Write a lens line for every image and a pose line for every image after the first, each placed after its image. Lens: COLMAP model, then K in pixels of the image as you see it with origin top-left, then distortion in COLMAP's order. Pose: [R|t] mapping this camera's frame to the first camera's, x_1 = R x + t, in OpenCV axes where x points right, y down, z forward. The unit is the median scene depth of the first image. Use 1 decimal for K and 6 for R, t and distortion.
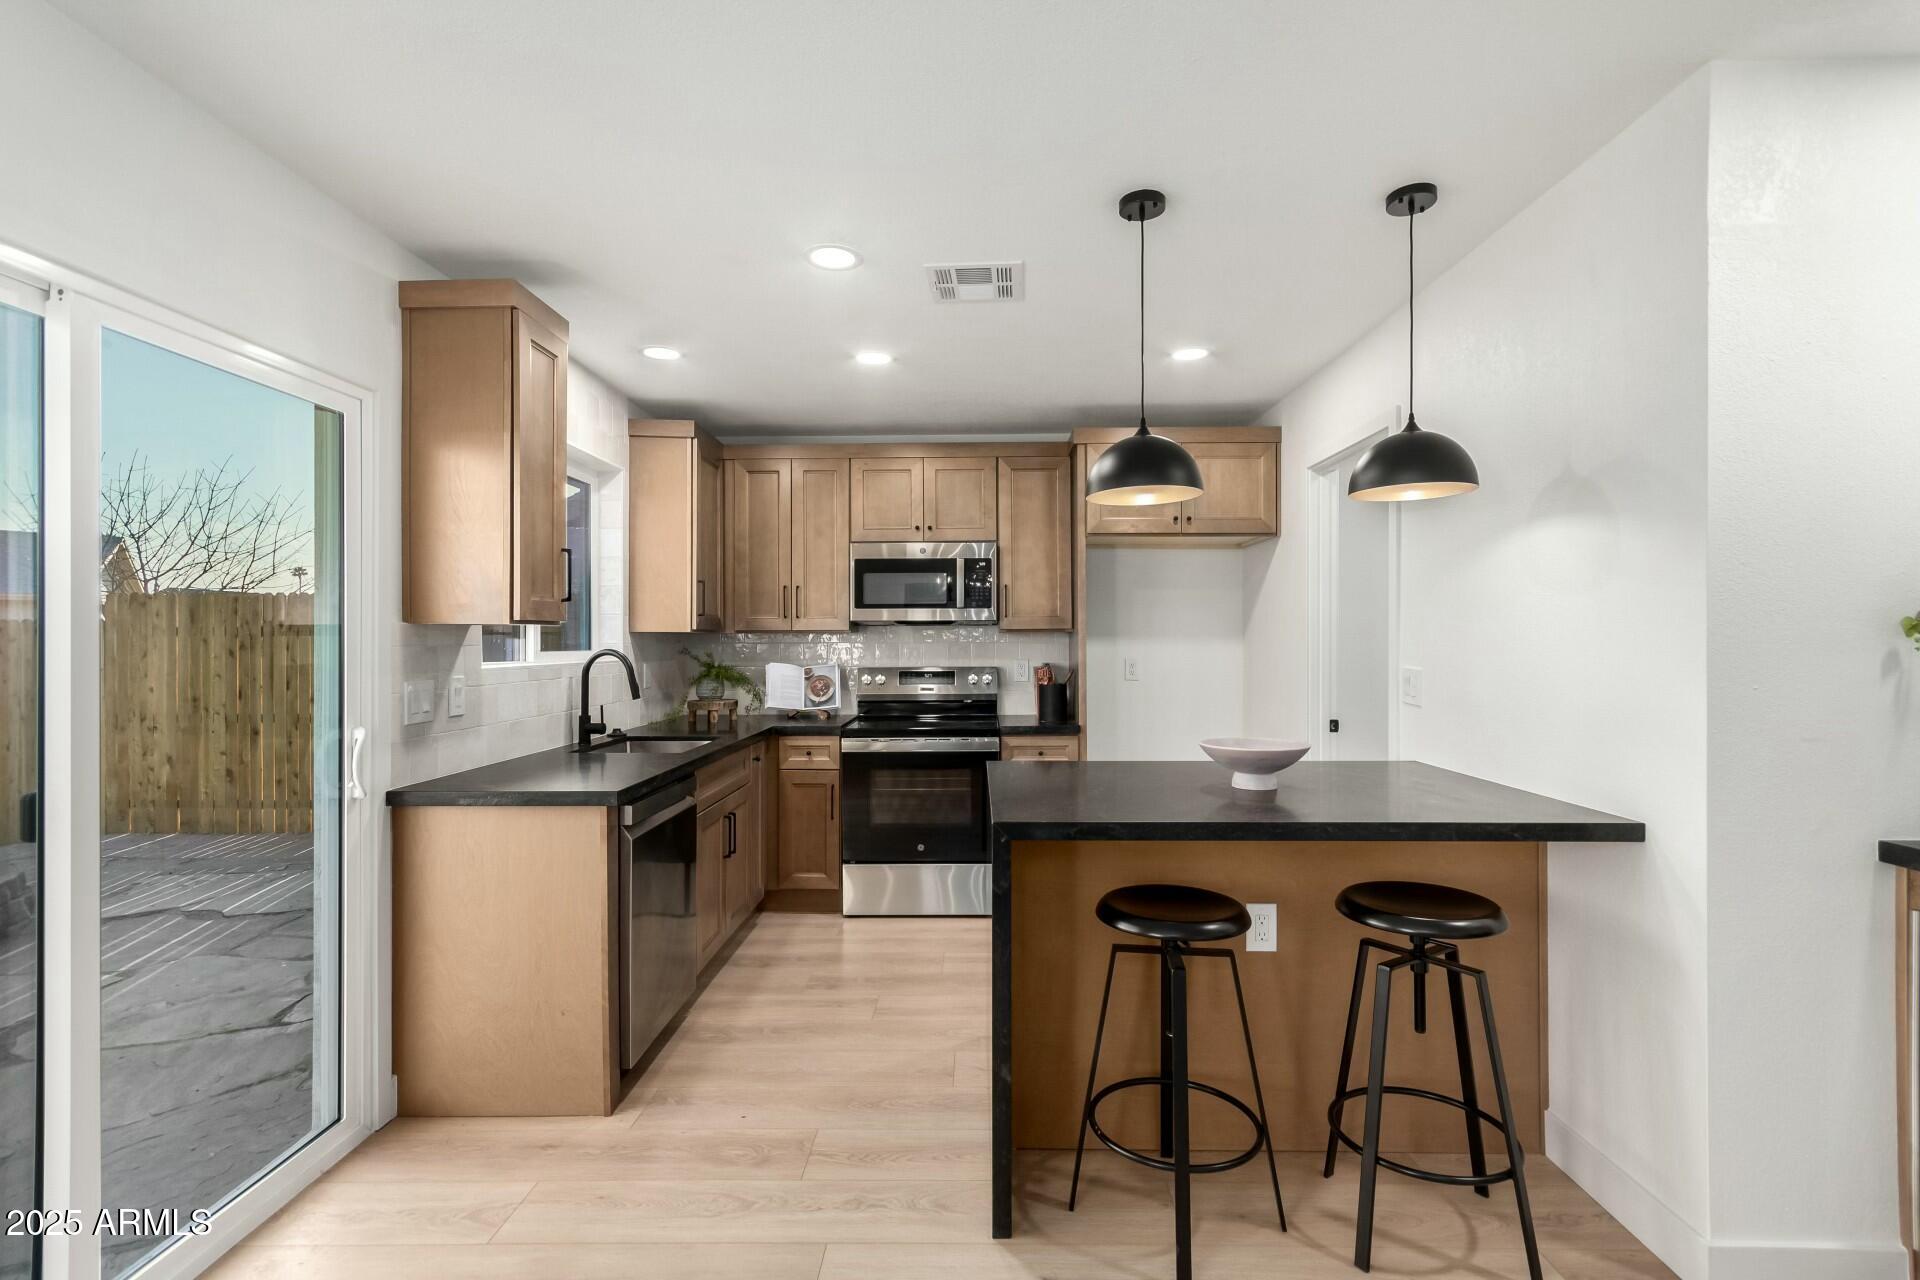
lens RADIAL K [[887.0, 0, 966.1], [0, 887.0, 639.9], [0, 0, 1]] dist [0.002141, 0.000528]
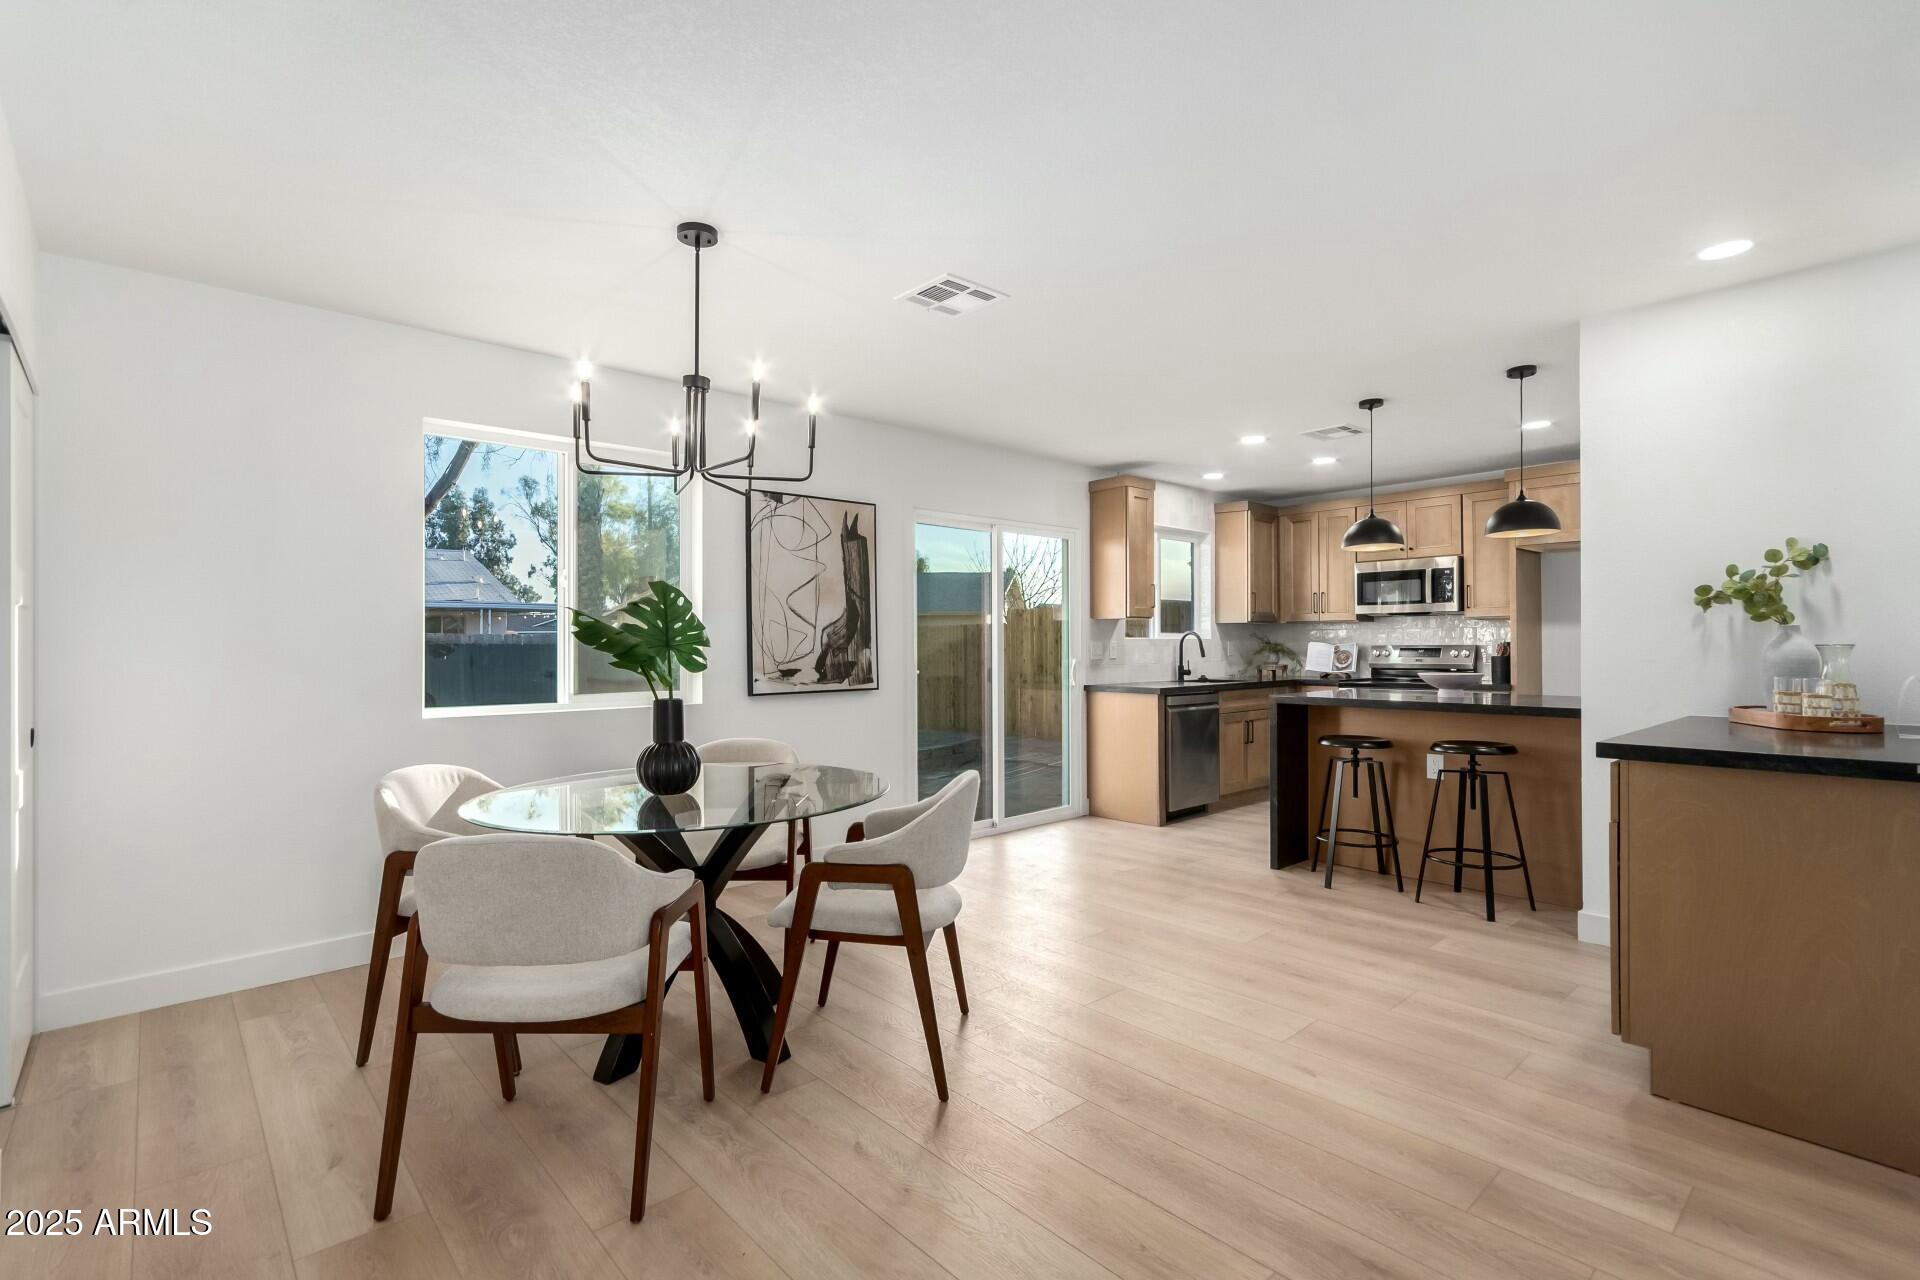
lens RADIAL K [[887.0, 0, 966.1], [0, 887.0, 639.9], [0, 0, 1]] dist [0.002141, 0.000528]
pose [[0.684838, -0.004632, -0.728681, 0.529176], [0.002946, 0.999989, -0.003588, 0.027018], [0.728690, 0.000310, 0.684844, -0.539728]]
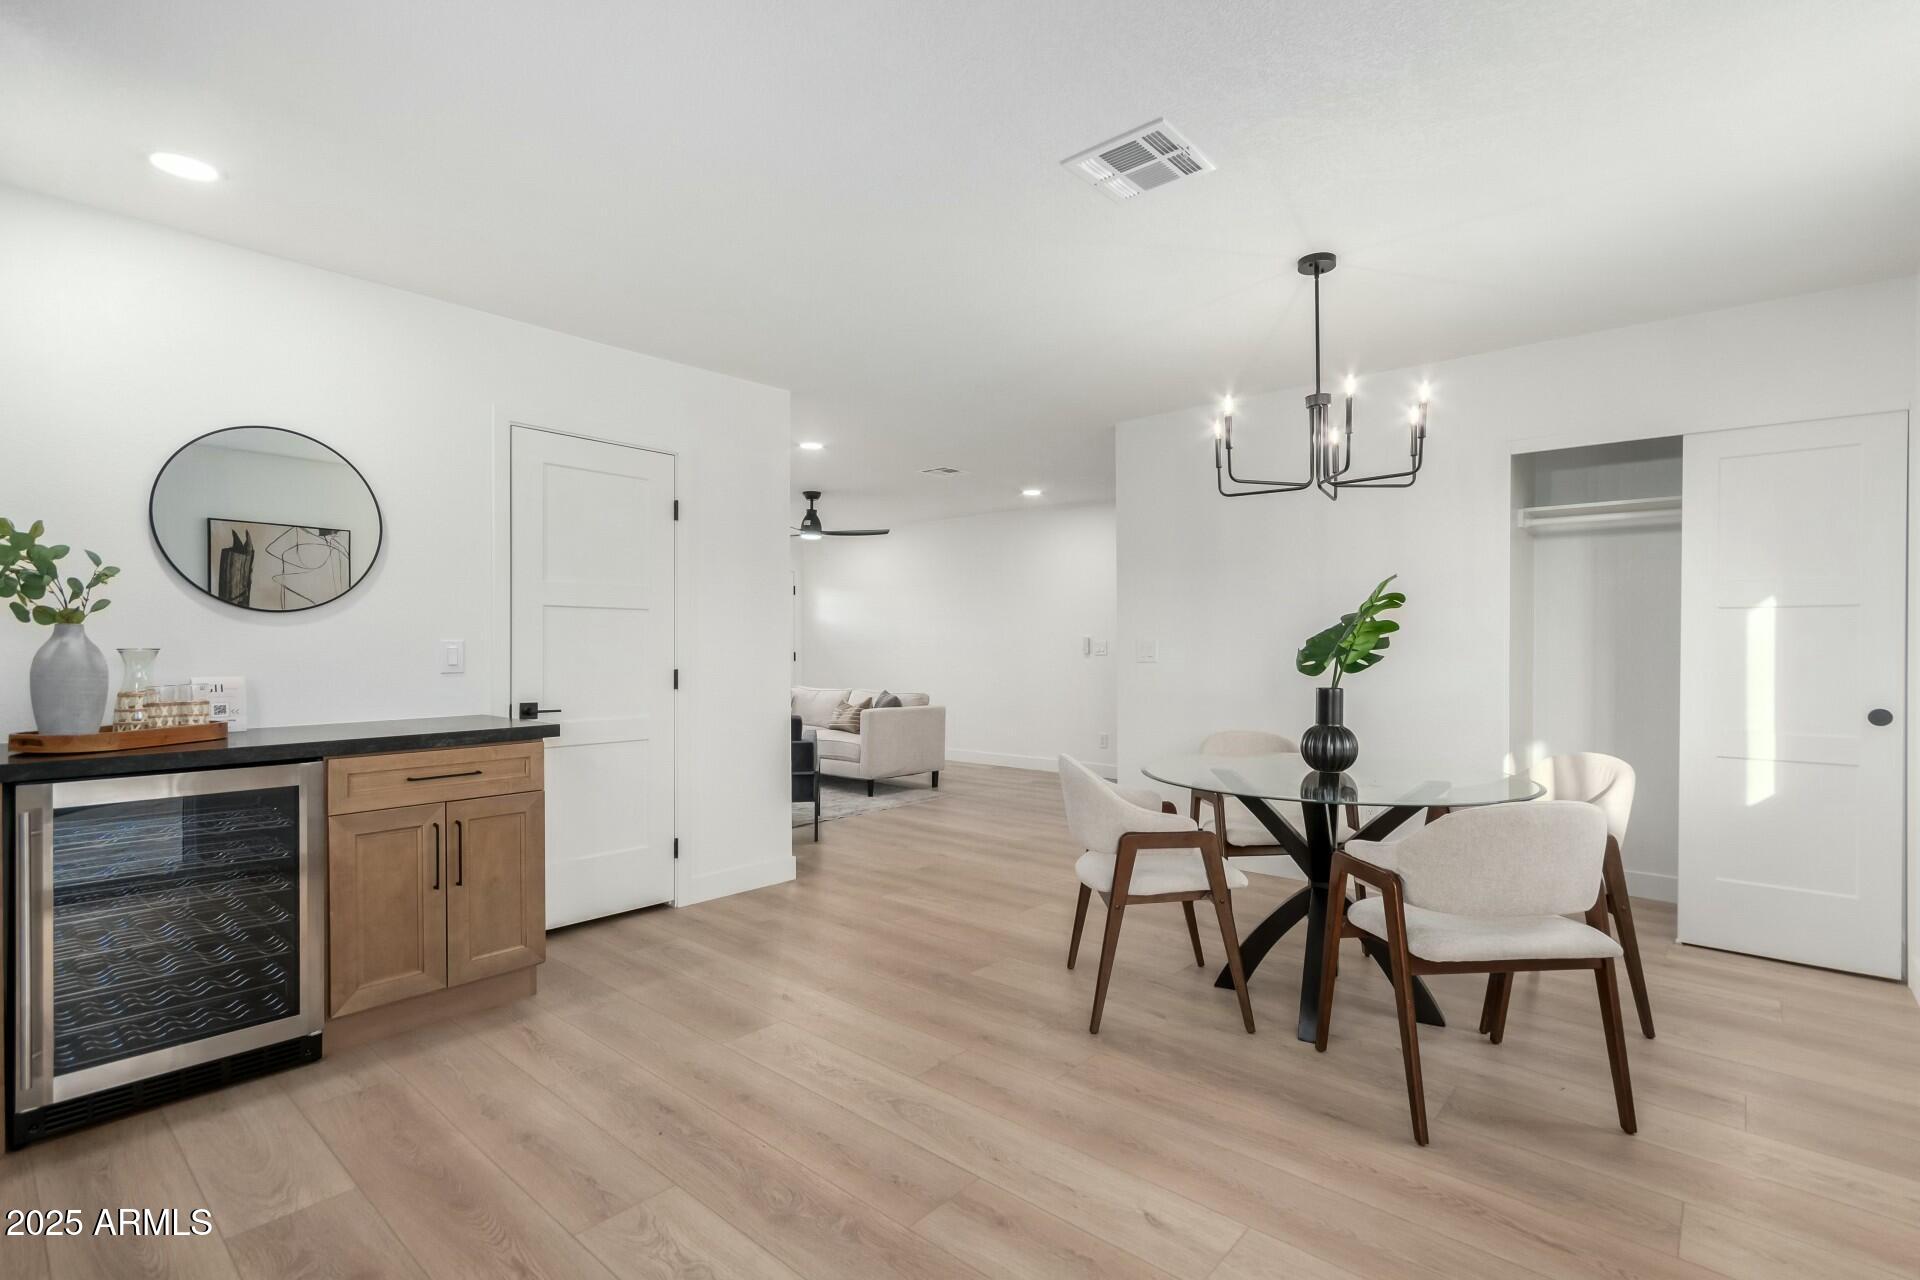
lens RADIAL K [[886.2, 0, 971.3], [0, 886.2, 645.2], [0, 0, 1]] dist [-0.002559, -0.000310]
pose [[-0.772900, 0.001224, 0.634527, -0.257097], [0.002963, 0.999994, 0.001681, 0.028849], [-0.634521, 0.003180, -0.772899, 0.414593]]
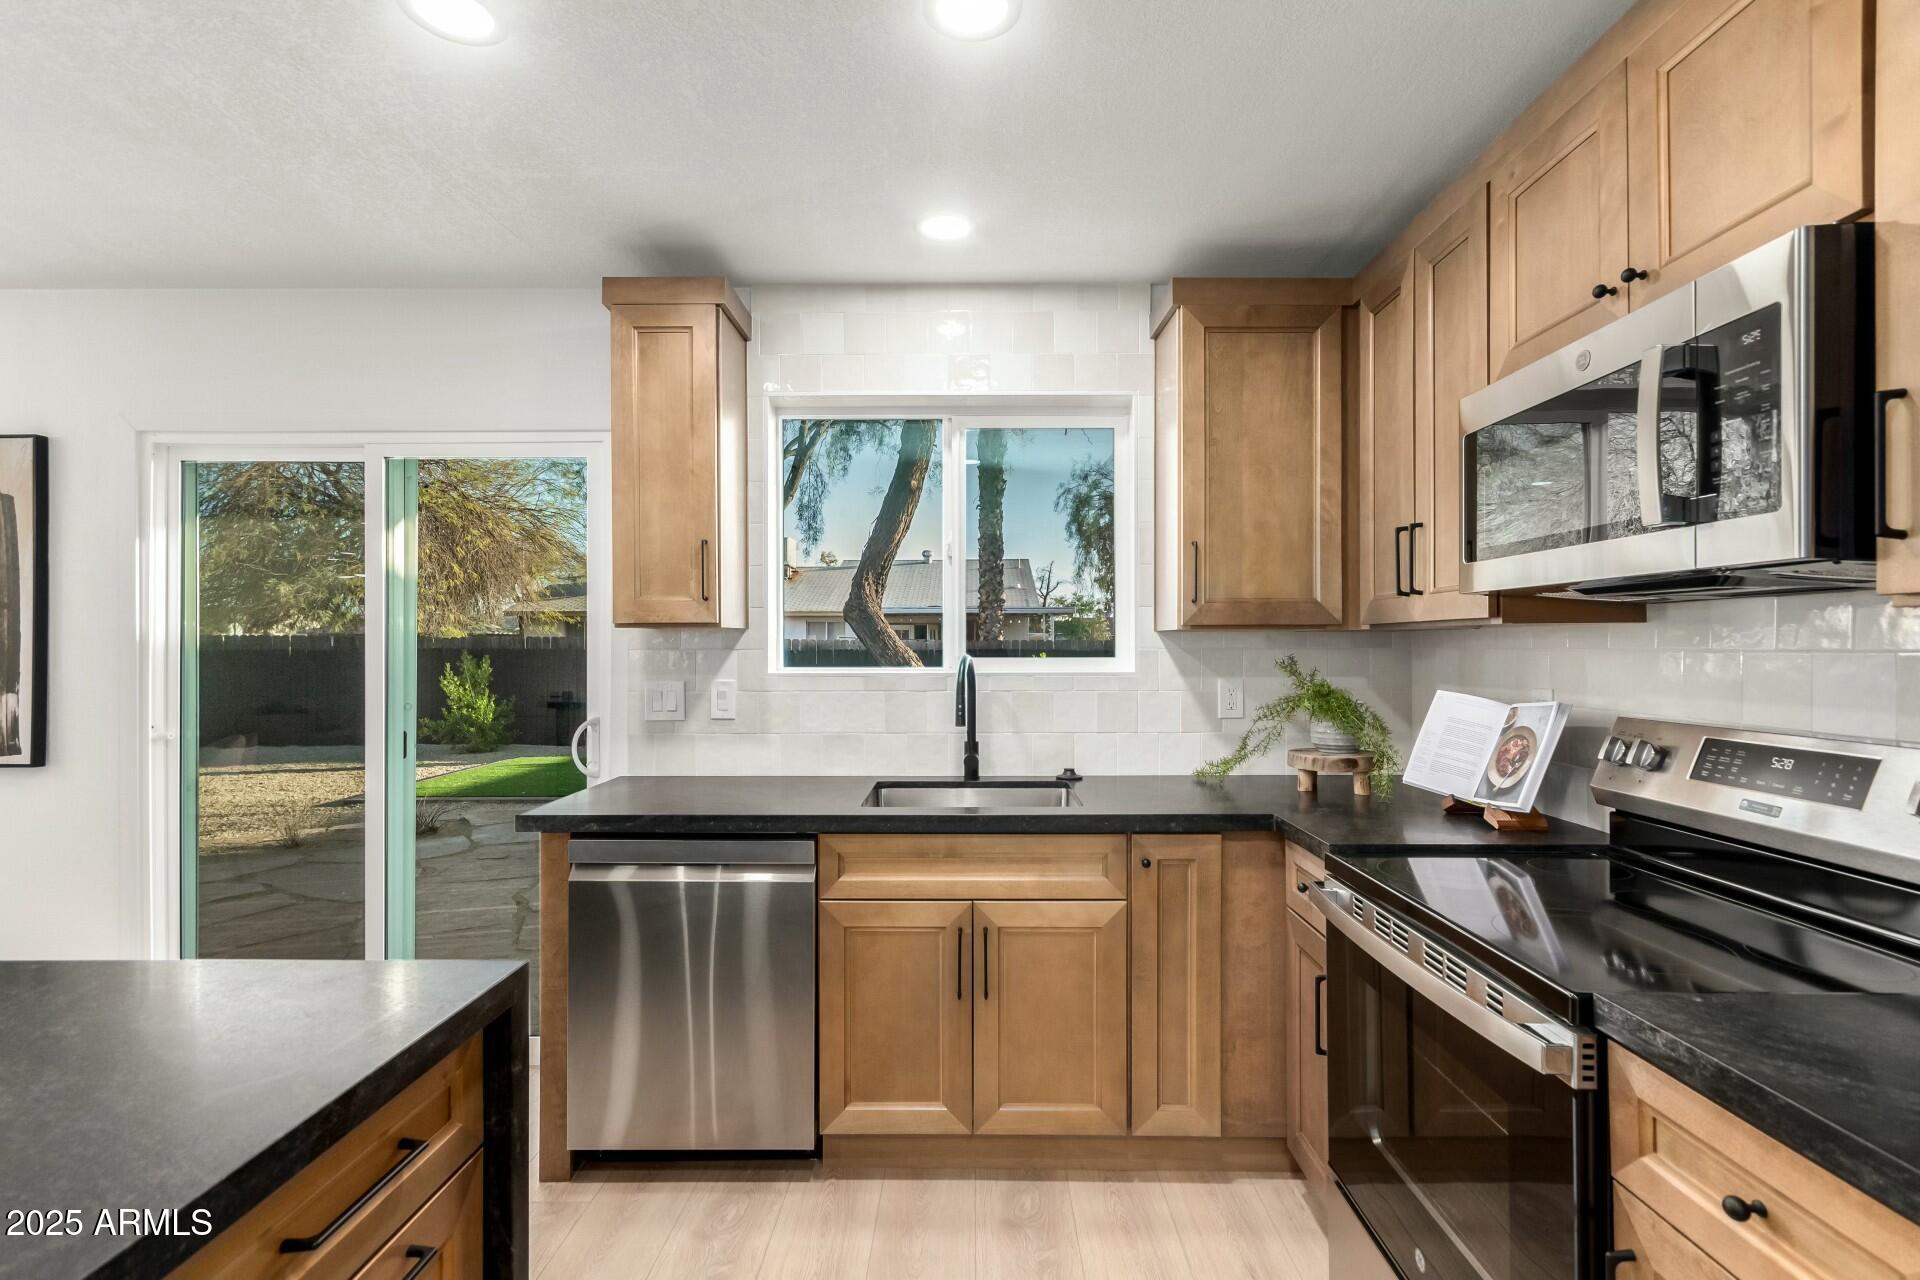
lens RADIAL K [[886.2, 0, 971.3], [0, 886.2, 645.2], [0, 0, 1]] dist [-0.002559, -0.000310]
pose [[0.008243, 0.003510, -0.999960, 0.265997], [0.002487, 0.999991, 0.003530, -0.000609], [0.999963, -0.002516, 0.008234, 0.783068]]
